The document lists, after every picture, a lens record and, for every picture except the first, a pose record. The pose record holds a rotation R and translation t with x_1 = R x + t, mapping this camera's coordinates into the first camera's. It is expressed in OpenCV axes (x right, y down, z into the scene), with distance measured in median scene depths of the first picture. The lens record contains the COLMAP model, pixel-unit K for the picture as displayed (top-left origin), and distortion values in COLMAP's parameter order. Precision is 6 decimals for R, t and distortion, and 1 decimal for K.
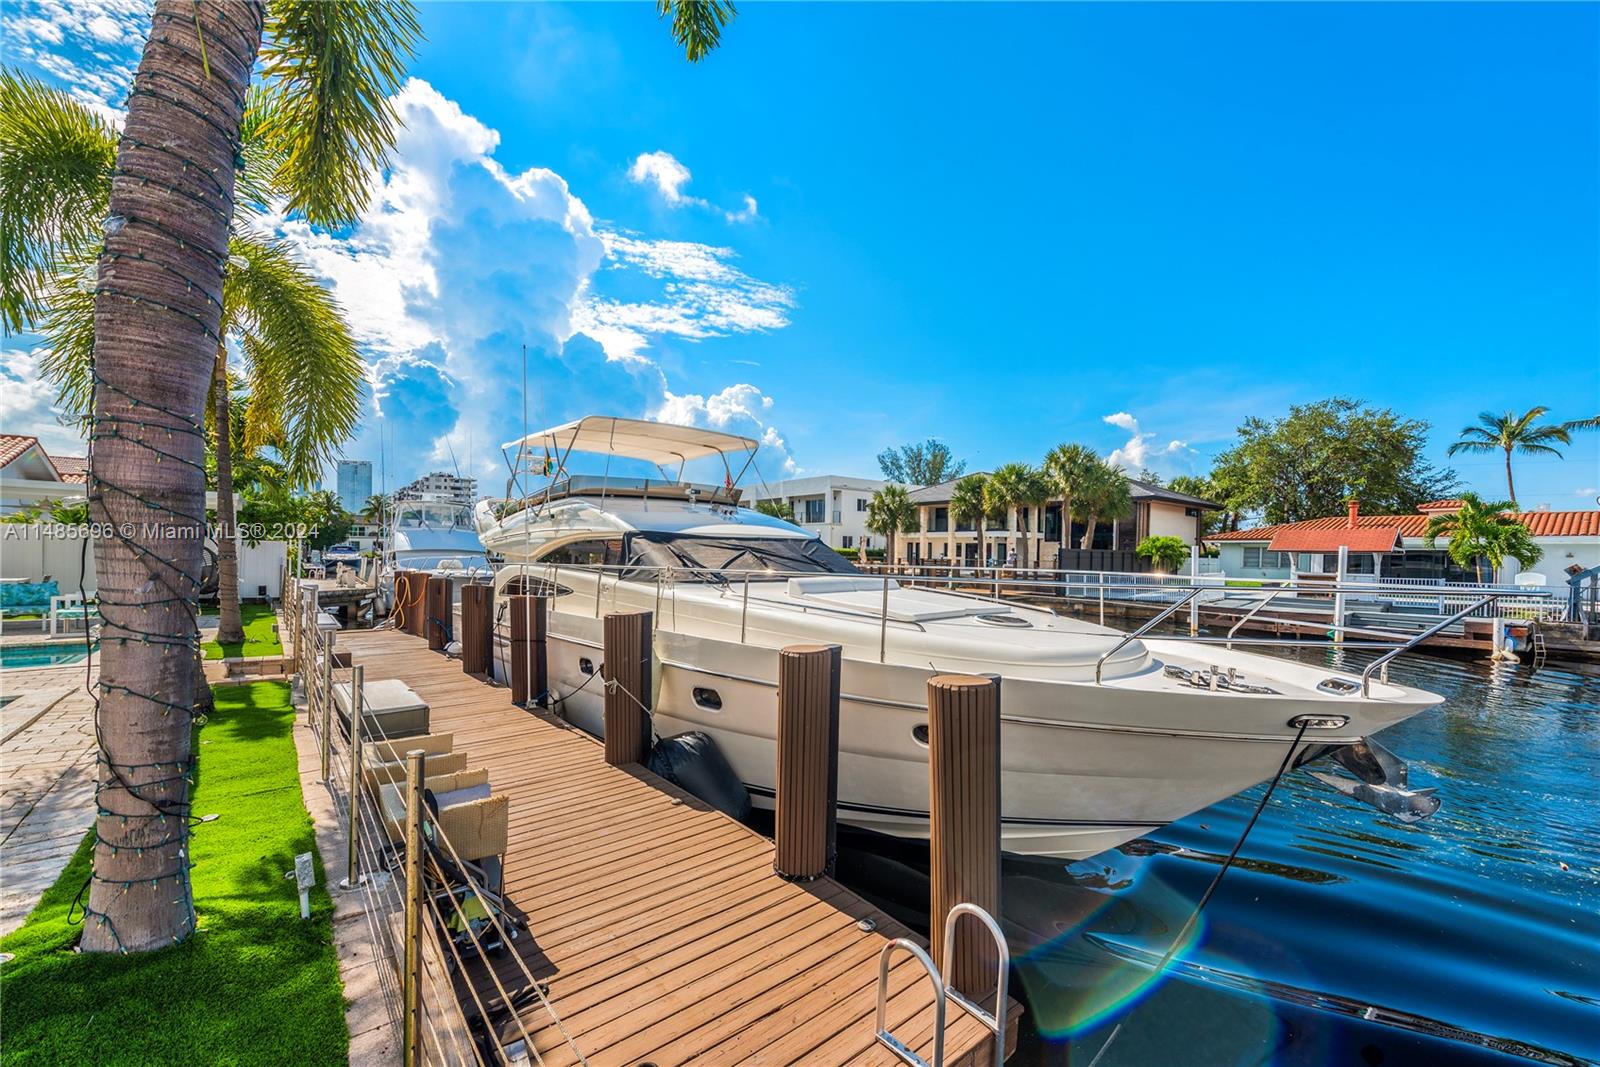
lens RADIAL K [[641.2, 0, 796.1], [0, 641.2, 544.1], [0, 0, 1]] dist [0.015819, -0.005764]
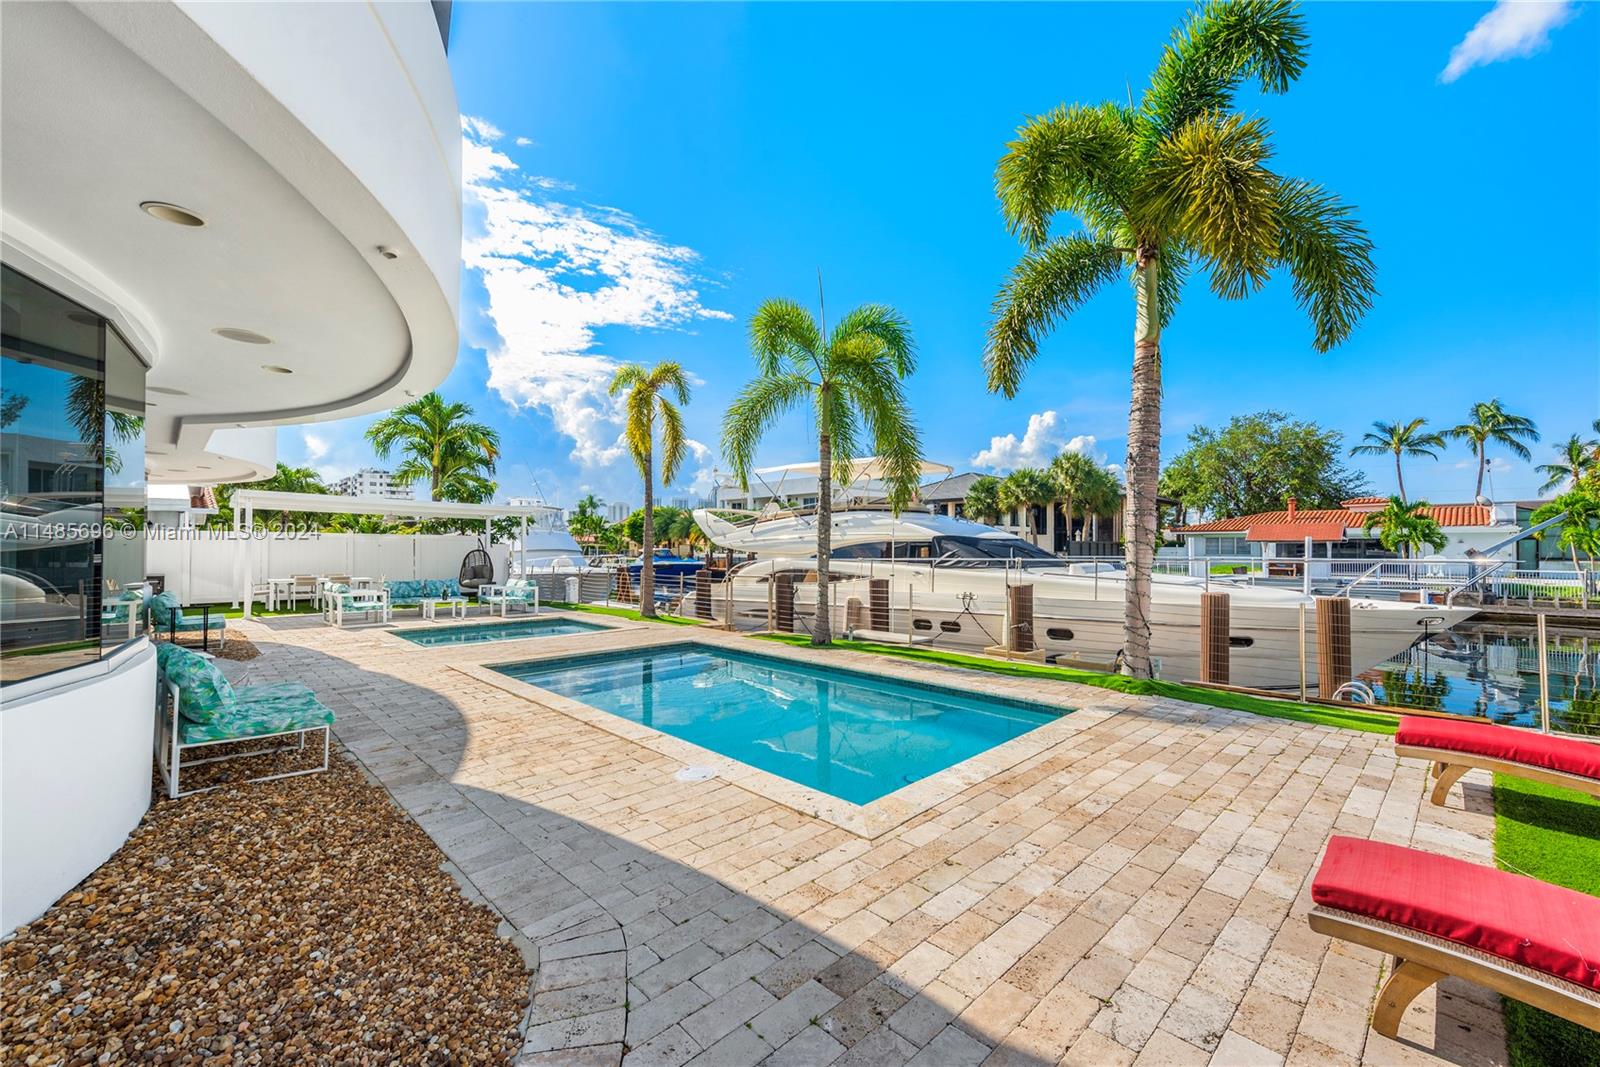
lens RADIAL K [[647.9, 0, 800.0], [0, 647.9, 533.5], [0, 0, 1]] dist [0.018181, -0.006028]
pose [[0.994121, -0.012005, 0.107611, -0.199009], [0.012801, 0.999896, -0.006708, -0.004890], [-0.107519, 0.008046, 0.994170, -0.126216]]
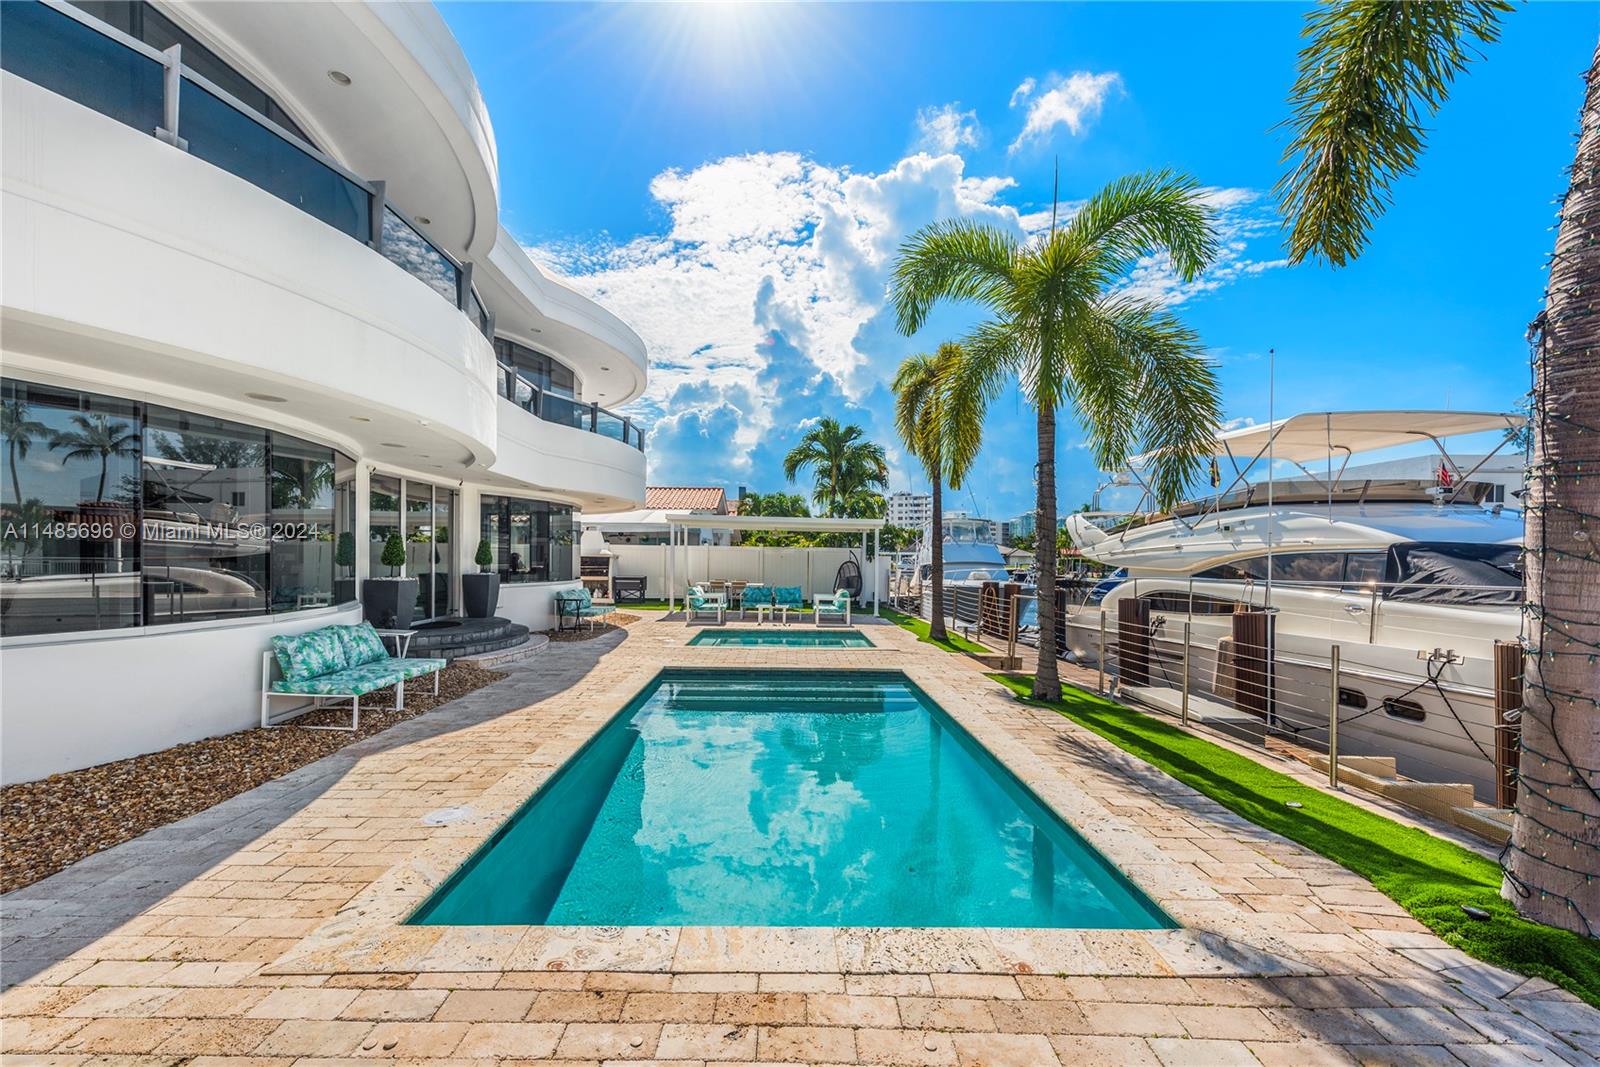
lens RADIAL K [[654.2, 0, 777.3], [0, 654.2, 557.2], [0, 0, 1]] dist [0.019586, -0.006371]
pose [[0.778966, -0.008649, -0.627006, -0.093791], [0.010630, 0.999943, -0.000588, -0.002425], [0.626976, -0.006207, 0.779014, -0.050652]]
